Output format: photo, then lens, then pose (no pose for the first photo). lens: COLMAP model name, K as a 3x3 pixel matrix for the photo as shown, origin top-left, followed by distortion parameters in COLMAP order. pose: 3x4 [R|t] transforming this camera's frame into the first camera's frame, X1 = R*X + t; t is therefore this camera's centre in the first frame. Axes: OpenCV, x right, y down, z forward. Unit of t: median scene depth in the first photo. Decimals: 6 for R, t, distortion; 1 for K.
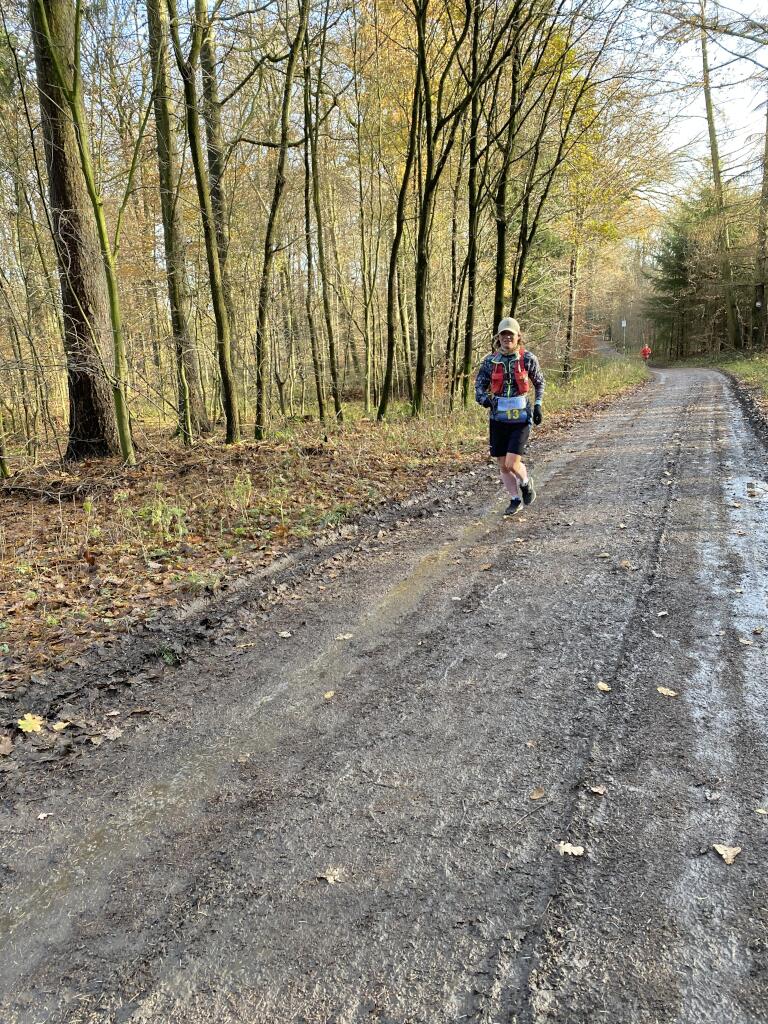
lens RADIAL K [[777.6, 0, 376.5], [0, 777.6, 505.5], [0, 0, 1]] dist [0.018237, -0.018936]
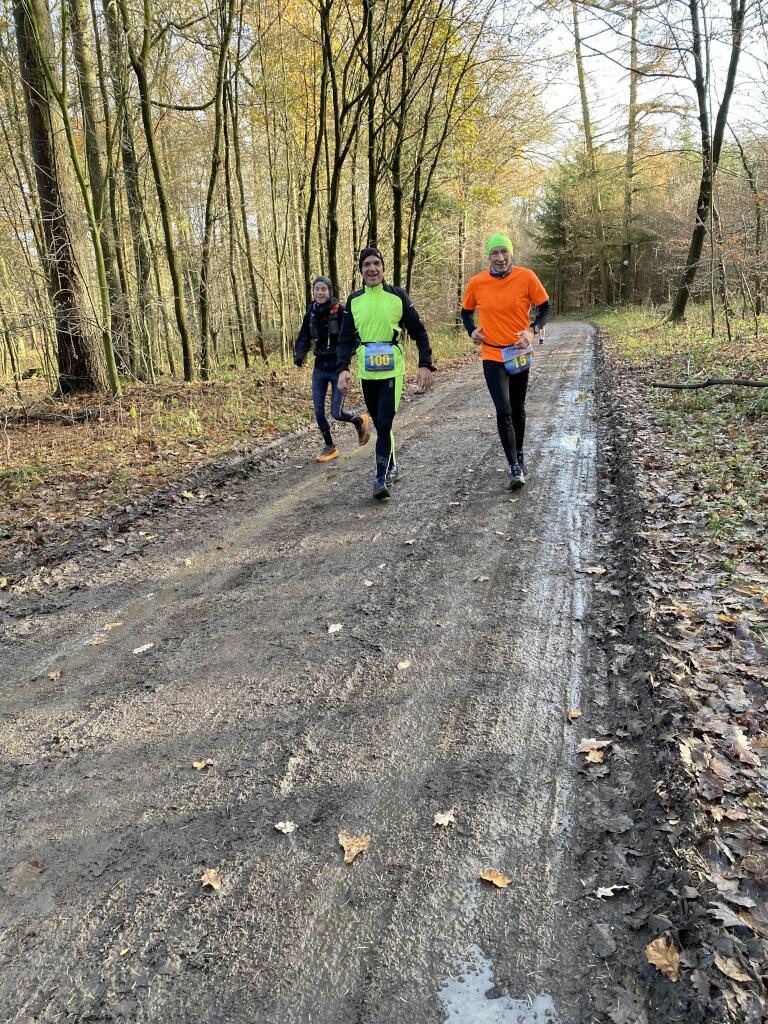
lens RADIAL K [[777.6, 0, 406.2], [0, 777.6, 516.5], [0, 0, 1]] dist [0.018237, -0.018936]
pose [[0.985913, -0.046199, 0.160750, -0.023301], [0.035285, 0.996916, 0.070097, 0.022909], [-0.163493, -0.063437, 0.984503, -0.109470]]
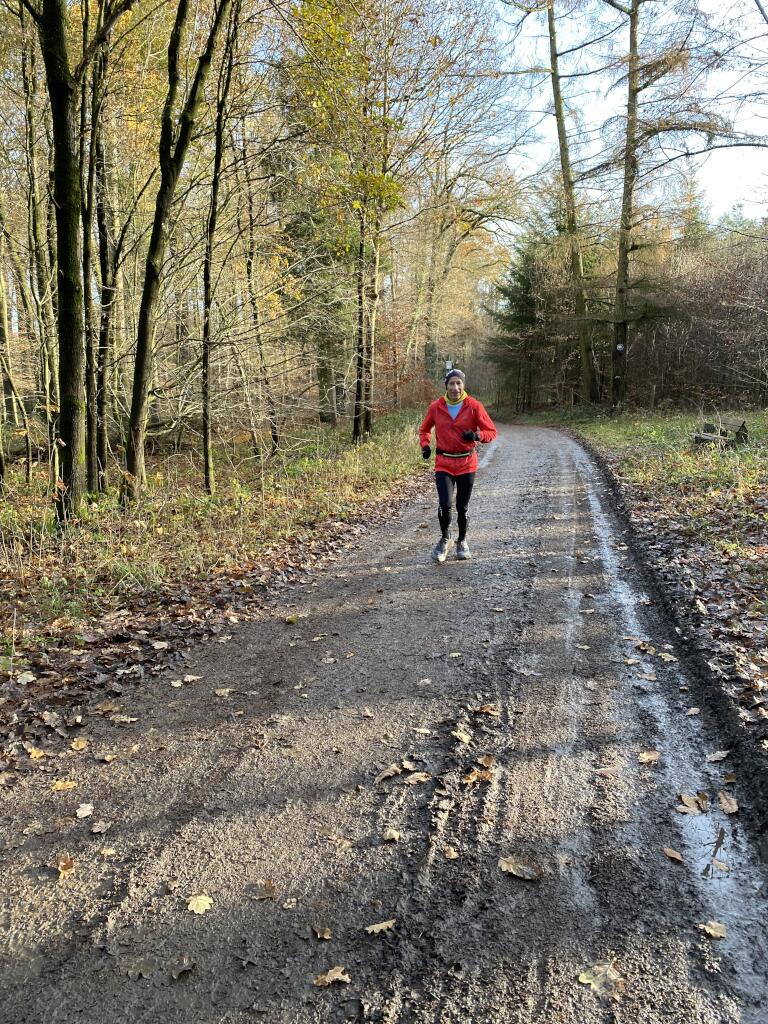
lens RADIAL K [[777.6, 0, 380.3], [0, 777.6, 515.4], [0, 0, 1]] dist [0.018237, -0.018936]
pose [[0.984998, 0.006784, 0.172430, 0.206618], [-0.000285, 0.999289, -0.037691, -0.103227], [-0.172563, 0.037076, 0.984300, 0.480985]]
